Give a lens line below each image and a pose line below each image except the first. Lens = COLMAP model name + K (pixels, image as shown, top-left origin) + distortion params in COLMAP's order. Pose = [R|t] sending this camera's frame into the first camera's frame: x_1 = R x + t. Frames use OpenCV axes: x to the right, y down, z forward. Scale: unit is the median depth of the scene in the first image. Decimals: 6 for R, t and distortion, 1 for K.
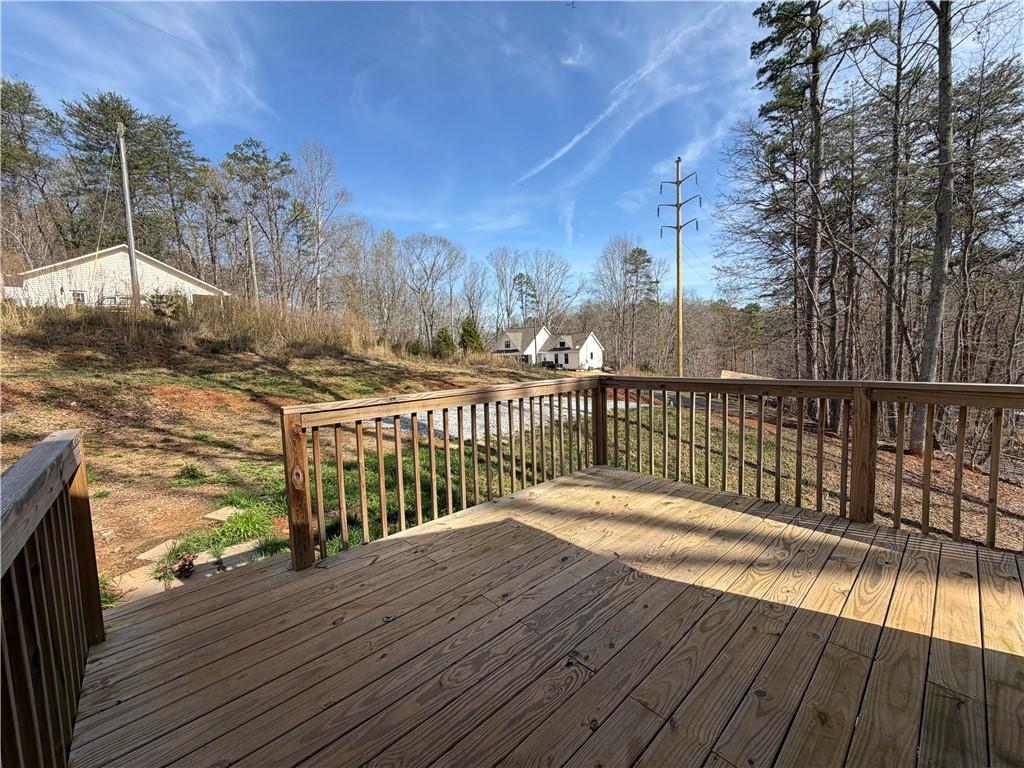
lens RADIAL K [[408.2, 0, 507.7], [0, 408.2, 383.1], [0, 0, 1]] dist [-0.000913, 0.000094]
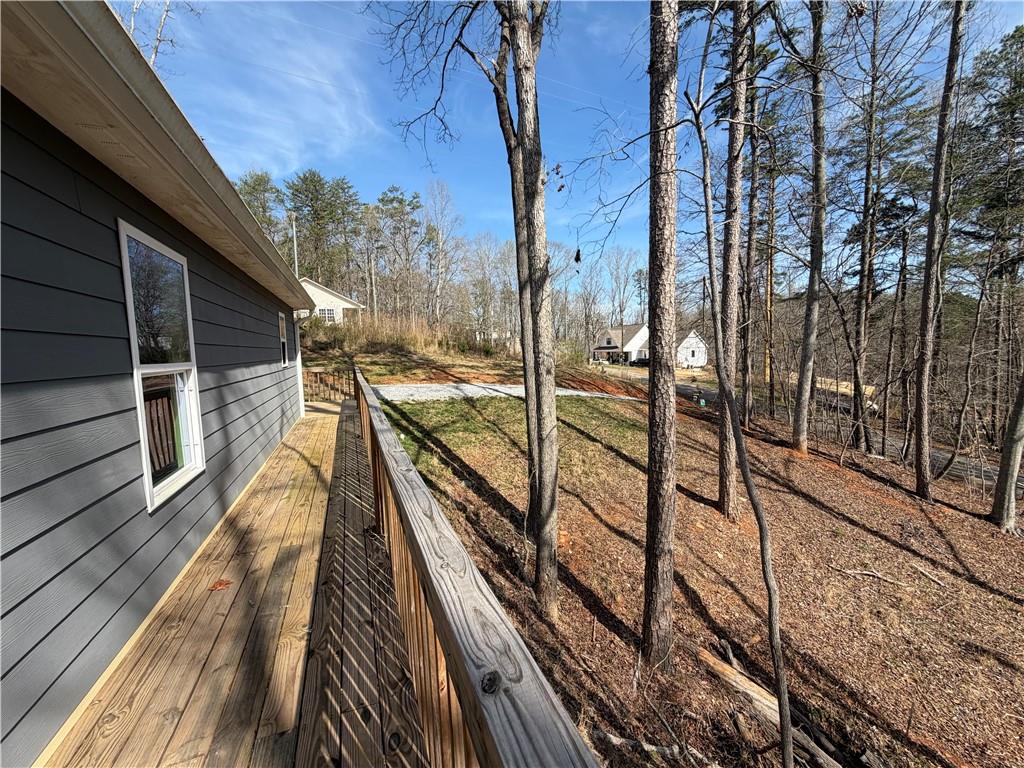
lens RADIAL K [[408.2, 0, 507.7], [0, 408.2, 383.1], [0, 0, 1]] dist [-0.000913, 0.000094]
pose [[0.934717, 0.045294, -0.352494, 0.141525], [-0.040398, 0.998958, 0.021237, 0.000369], [0.353089, -0.005611, 0.935573, -0.075025]]
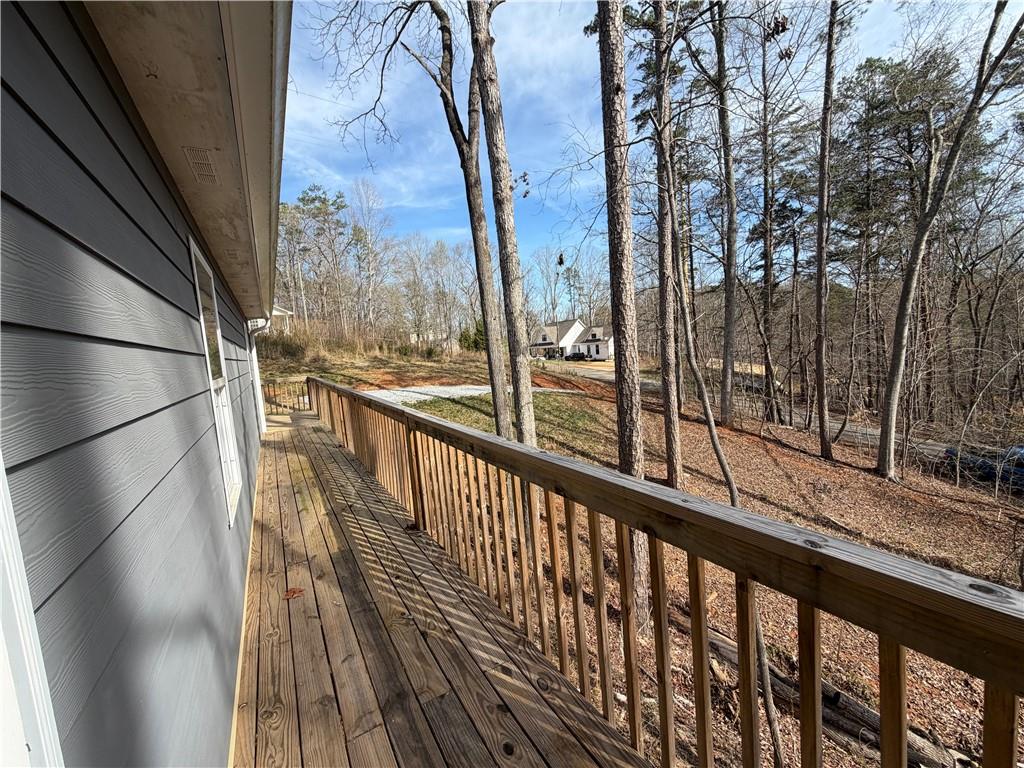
lens RADIAL K [[409.3, 0, 506.7], [0, 409.3, 383.5], [0, 0, 1]] dist [-0.002308, -0.000325]
pose [[0.978999, -0.015105, -0.203303, 0.129745], [0.019748, 0.999588, 0.020829, 0.000876], [0.202905, -0.024407, 0.978894, -0.084041]]
